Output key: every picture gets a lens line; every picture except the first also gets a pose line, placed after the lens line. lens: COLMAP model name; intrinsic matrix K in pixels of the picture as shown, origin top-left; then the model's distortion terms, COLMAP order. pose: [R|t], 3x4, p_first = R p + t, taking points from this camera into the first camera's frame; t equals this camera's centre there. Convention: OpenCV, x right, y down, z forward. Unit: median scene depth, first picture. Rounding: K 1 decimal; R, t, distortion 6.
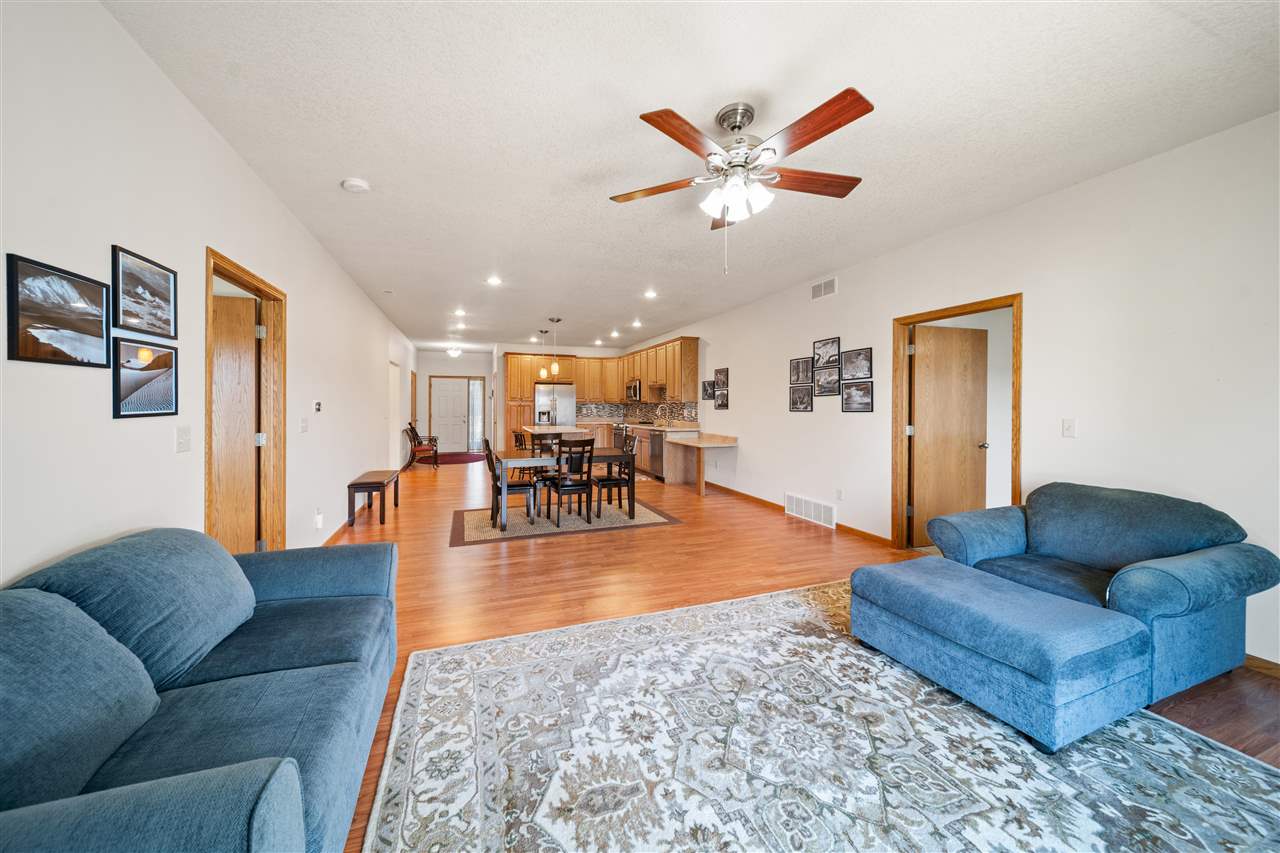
lens RADIAL K [[455.5, 0, 633.2], [0, 455.5, 403.4], [0, 0, 1]] dist [0.003184, -0.002385]
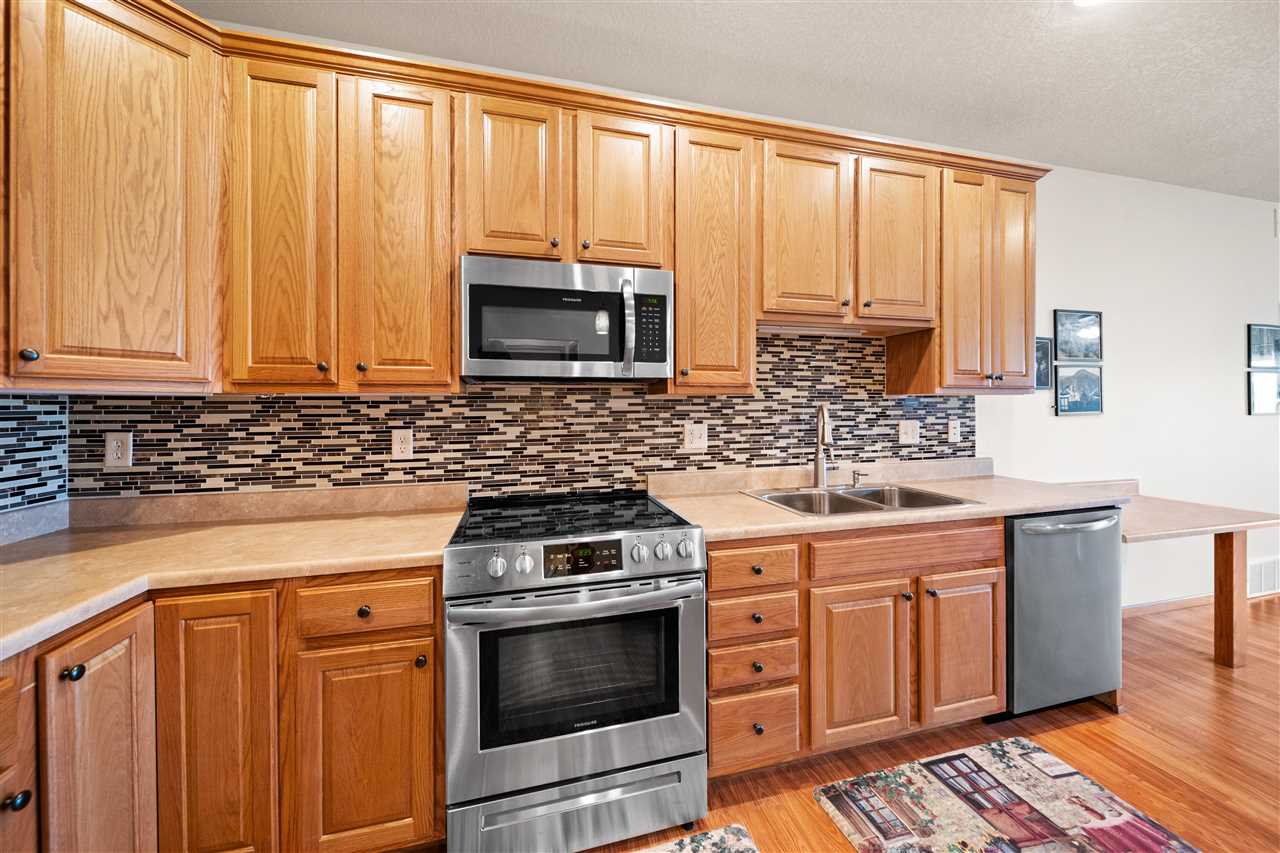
lens RADIAL K [[455.5, 0, 635.5], [0, 455.5, 408.1], [0, 0, 1]] dist [0.003184, -0.002385]
pose [[0.094388, -0.002979, 0.995531, -0.511286], [0.000512, 0.999996, 0.002944, 0.011705], [-0.995535, 0.000232, 0.094389, 3.033950]]
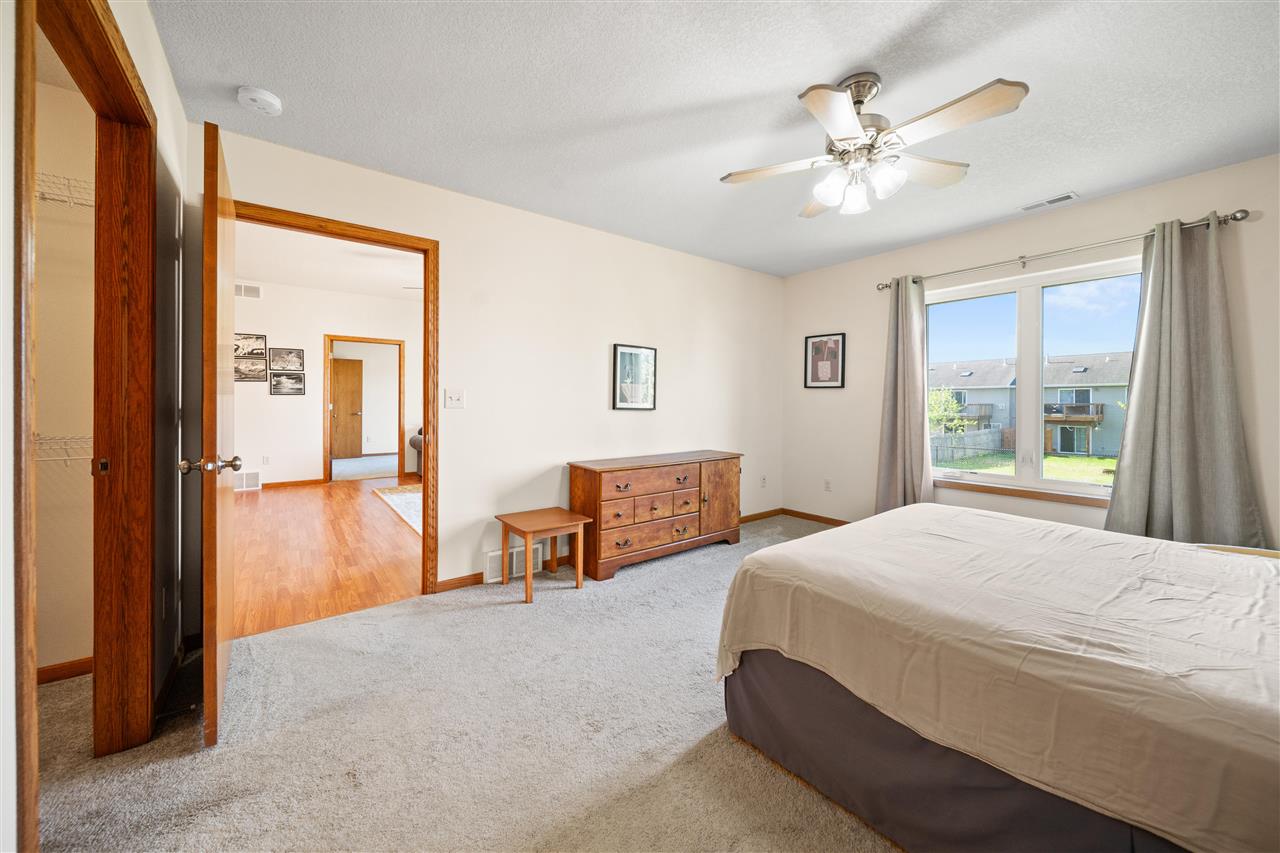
lens RADIAL K [[455.5, 0, 637.6], [0, 455.5, 415.9], [0, 0, 1]] dist [0.003184, -0.002385]
pose [[-0.303364, -0.011912, 0.952800, -1.658379], [-0.003388, 0.999929, 0.011423, 0.092545], [-0.952869, 0.000237, -0.303383, 0.622042]]
